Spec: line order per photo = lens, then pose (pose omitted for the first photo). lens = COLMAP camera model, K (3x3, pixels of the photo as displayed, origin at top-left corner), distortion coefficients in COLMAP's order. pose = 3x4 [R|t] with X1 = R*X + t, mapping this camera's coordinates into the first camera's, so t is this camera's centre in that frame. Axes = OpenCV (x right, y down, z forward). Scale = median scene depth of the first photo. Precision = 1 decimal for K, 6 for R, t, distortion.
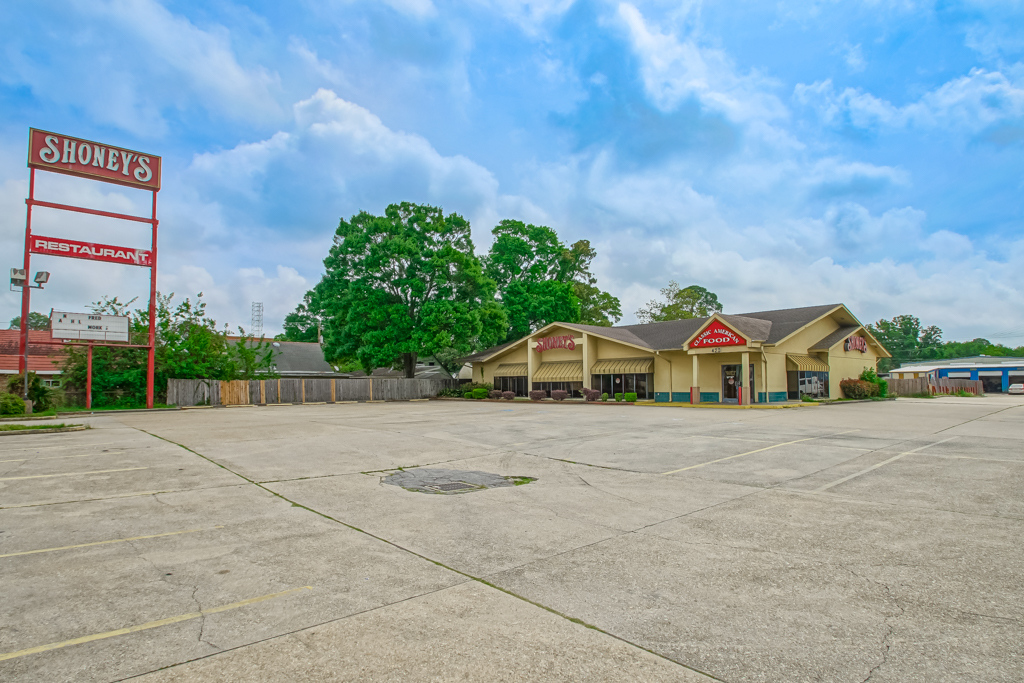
lens RADIAL K [[543.6, 0, 511.1], [0, 543.6, 348.3], [0, 0, 1]] dist [0.002806, -0.000427]
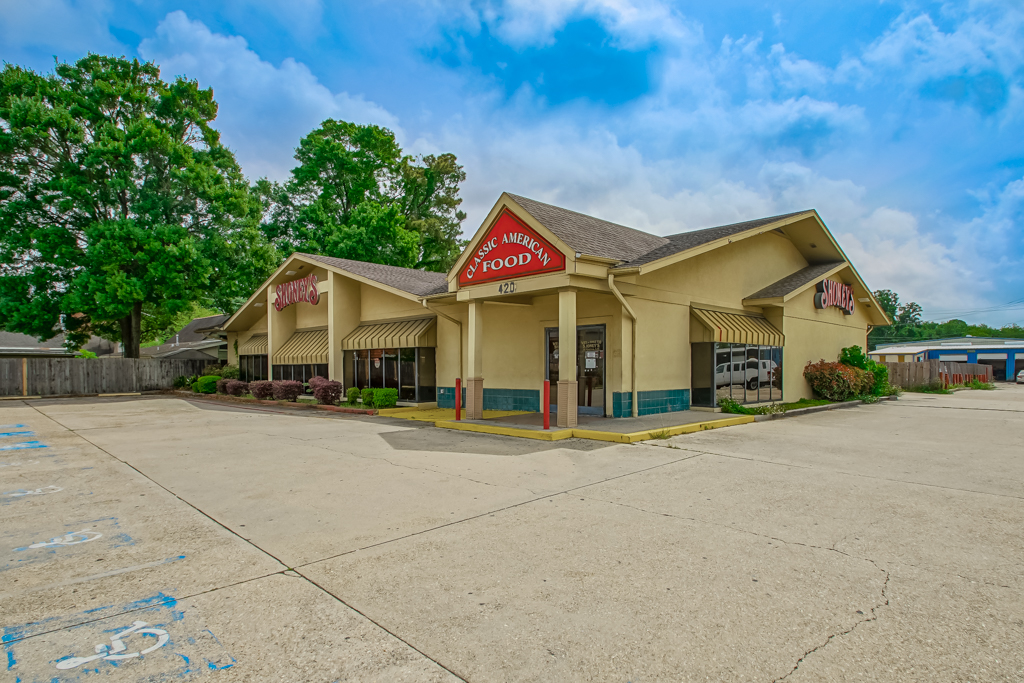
lens RADIAL K [[543.6, 0, 531.3], [0, 543.6, 359.6], [0, 0, 1]] dist [0.002806, -0.000427]
pose [[0.997441, 0.004939, 0.071328, 0.299374], [-0.008667, 0.998607, 0.052053, 0.028808], [-0.070971, -0.052538, 0.996094, 0.487932]]
